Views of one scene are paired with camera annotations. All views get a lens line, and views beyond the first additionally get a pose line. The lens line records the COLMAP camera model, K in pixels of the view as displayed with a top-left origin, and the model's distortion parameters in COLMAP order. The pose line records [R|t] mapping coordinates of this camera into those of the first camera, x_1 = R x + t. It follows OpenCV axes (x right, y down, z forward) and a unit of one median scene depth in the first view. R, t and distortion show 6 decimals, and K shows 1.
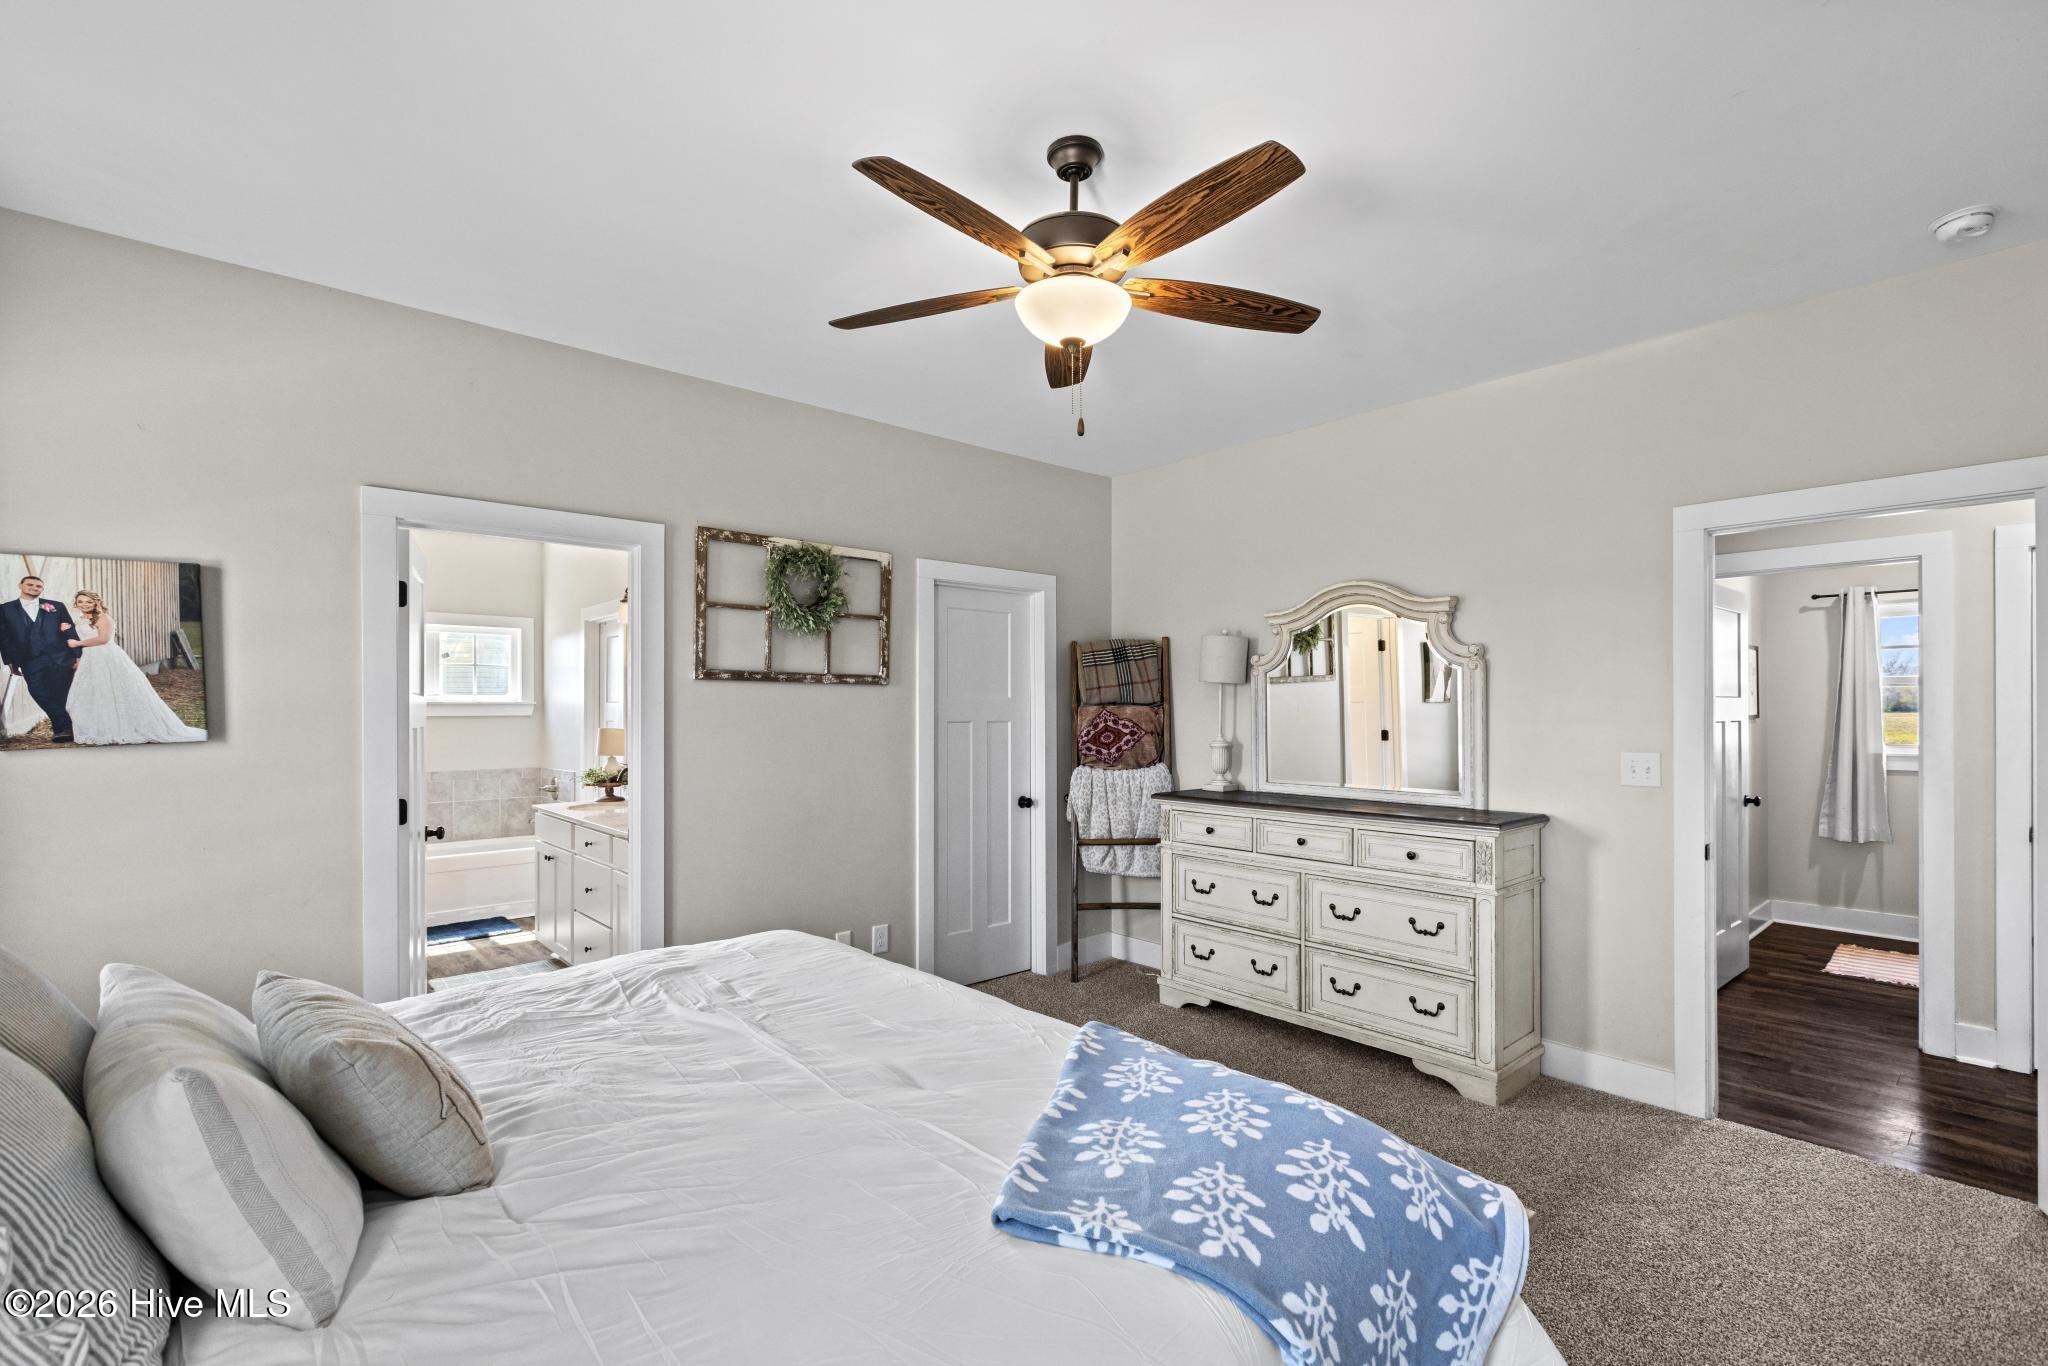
lens RADIAL K [[912.9, 0, 1028.8], [0, 912.9, 699.9], [0, 0, 1]] dist [0.000821, 0.000020]
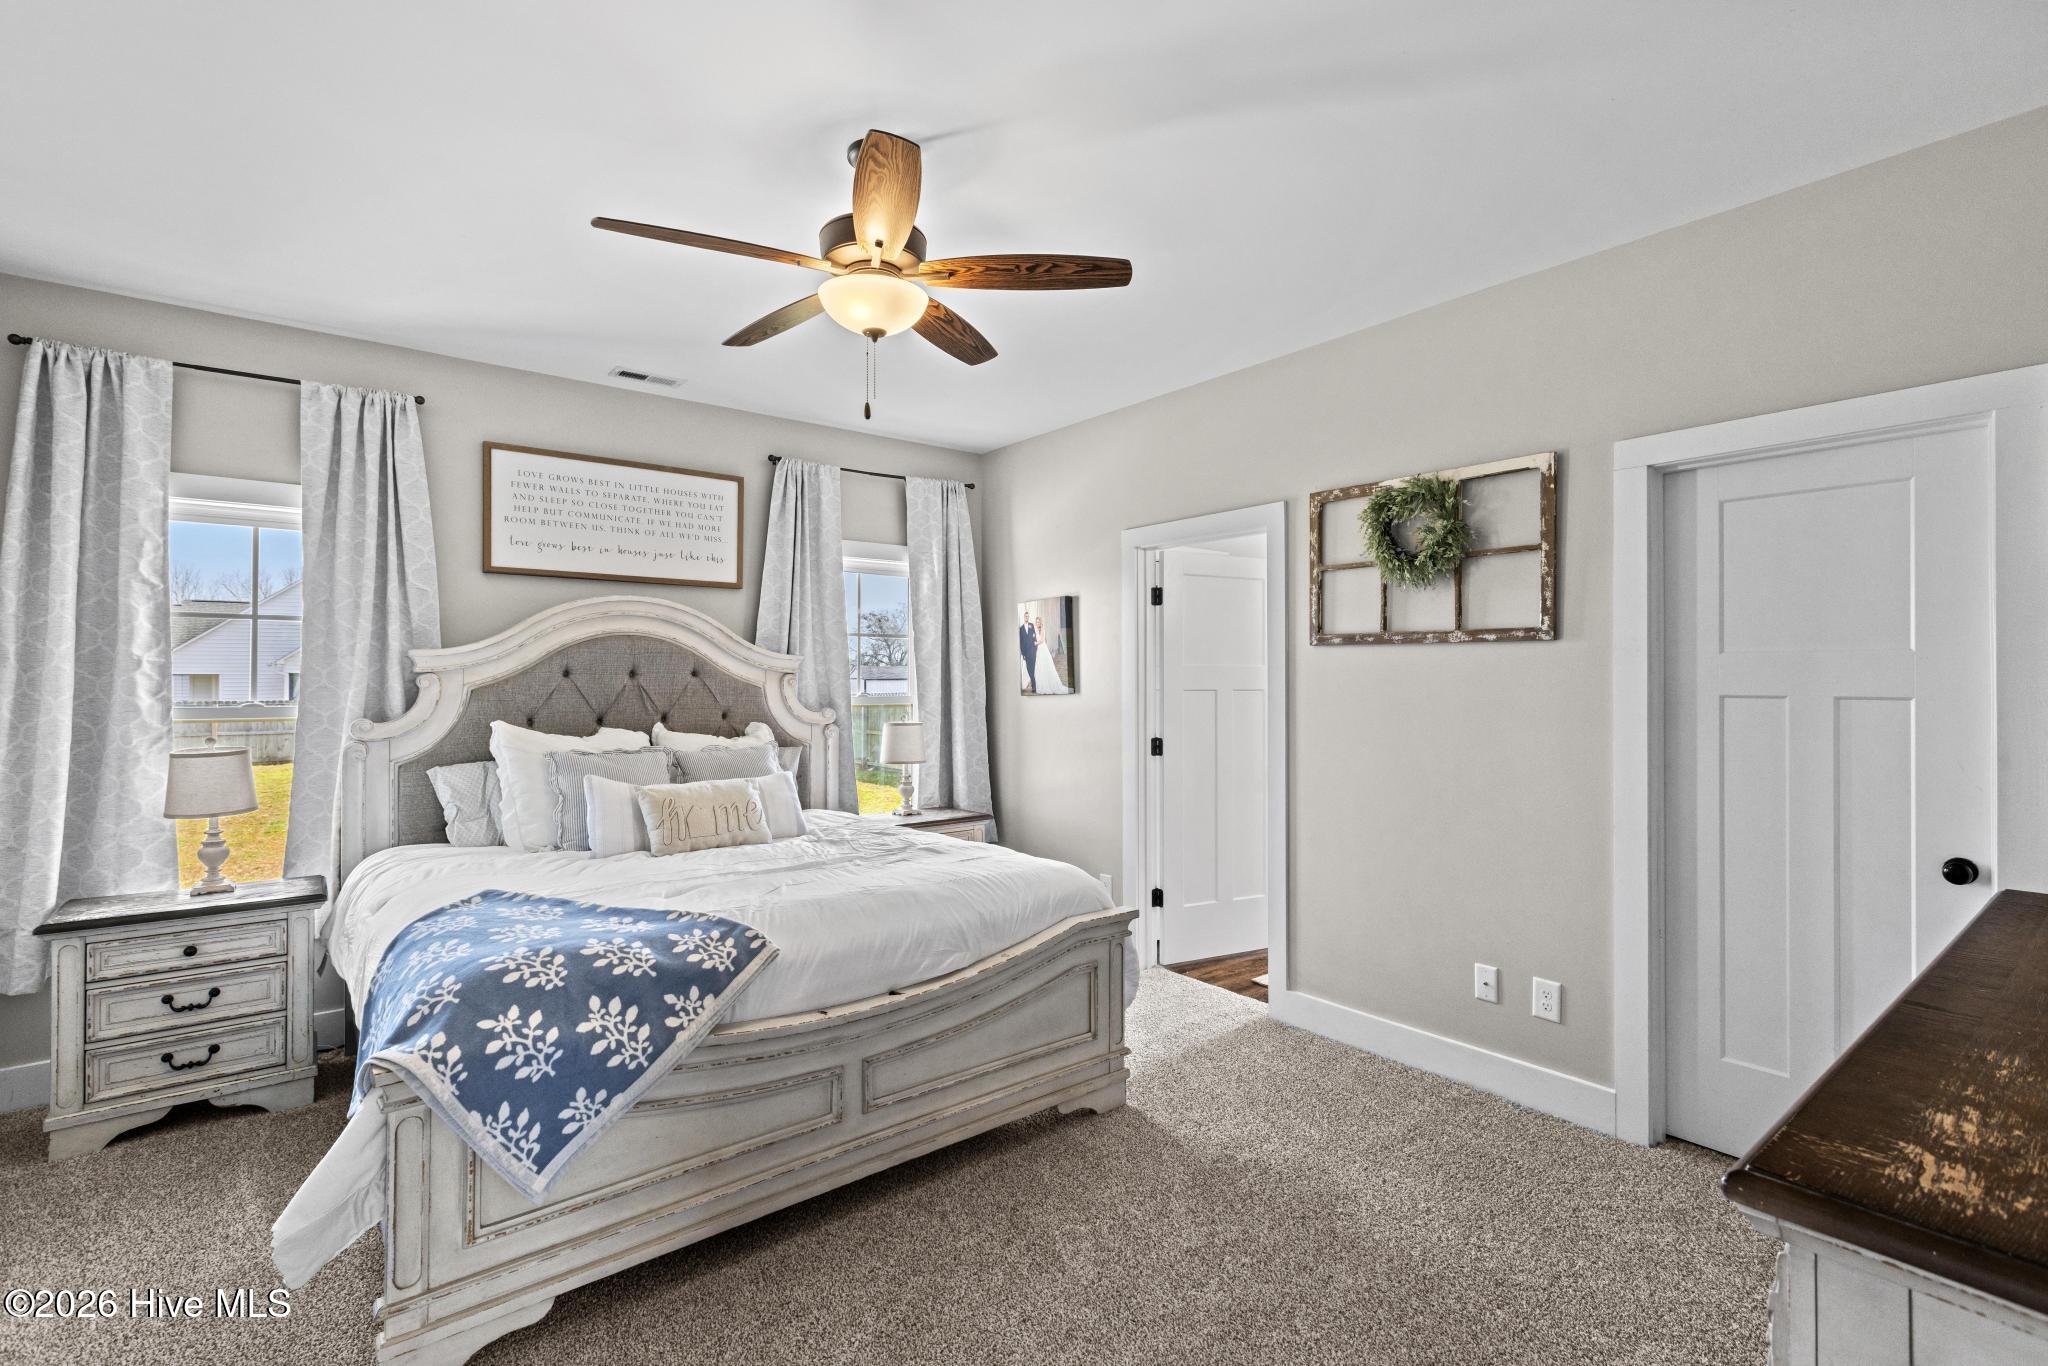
lens RADIAL K [[912.9, 0, 1021.1], [0, 912.9, 666.4], [0, 0, 1]] dist [0.000821, 0.000020]
pose [[-0.055492, -0.011773, -0.998390, 0.568953], [0.011203, 0.999860, -0.012413, 0.007899], [0.998396, -0.011874, -0.055352, 0.633592]]
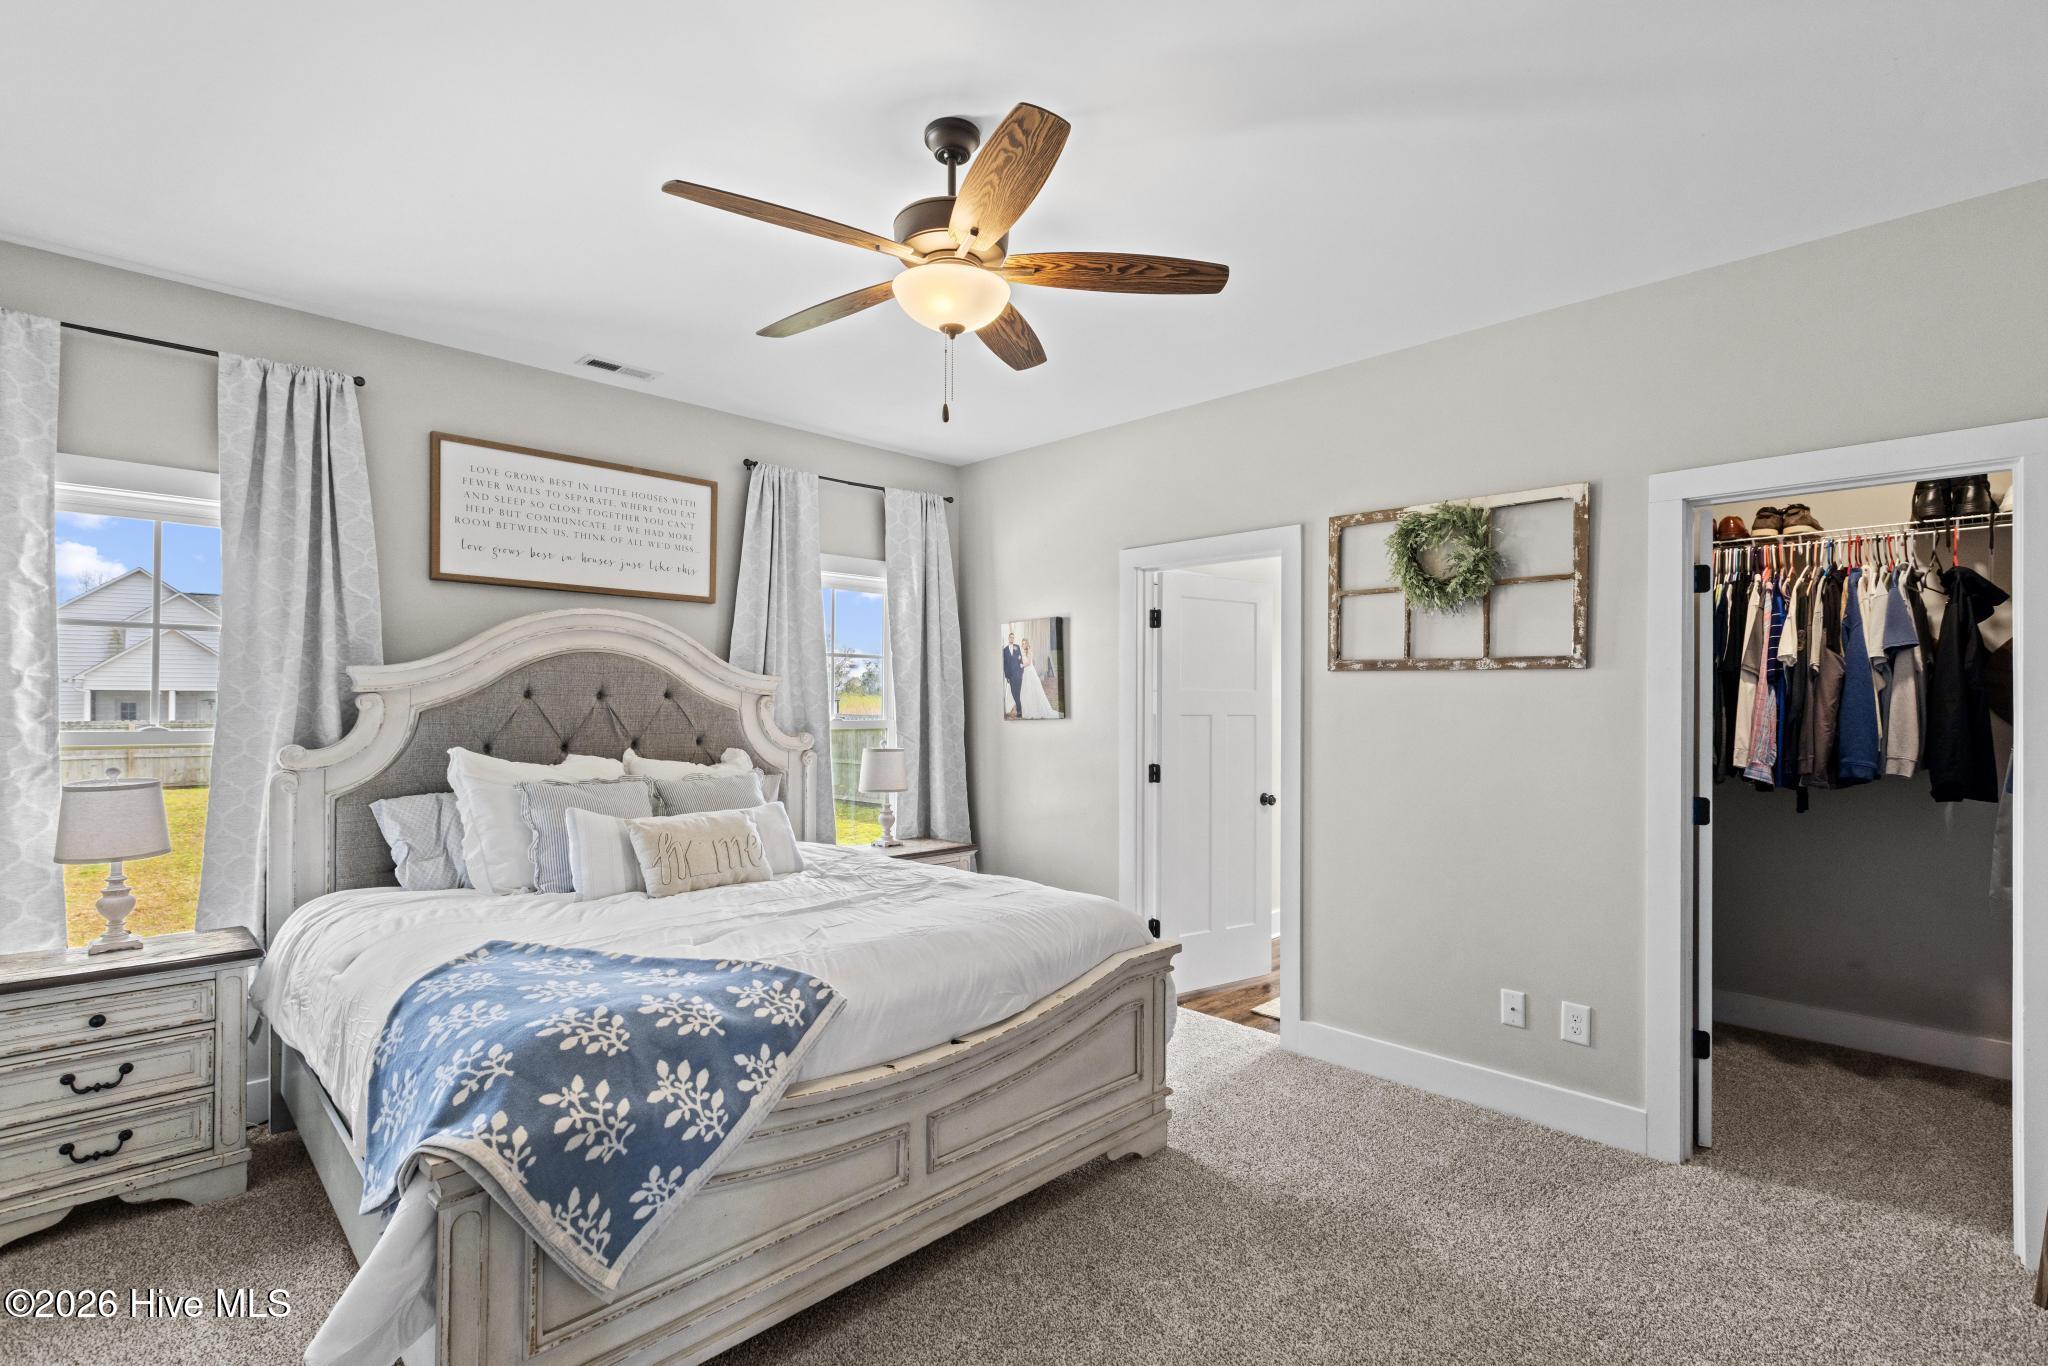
lens RADIAL K [[934.1, 0, 1029.9], [0, 934.1, 690.3], [0, 0, 1]] dist [0.001891, 0.000507]
pose [[0.060463, -0.010149, -0.998119, 0.546407], [0.005040, 0.999939, -0.009862, 0.005606], [0.998158, -0.004434, 0.060510, 0.526960]]
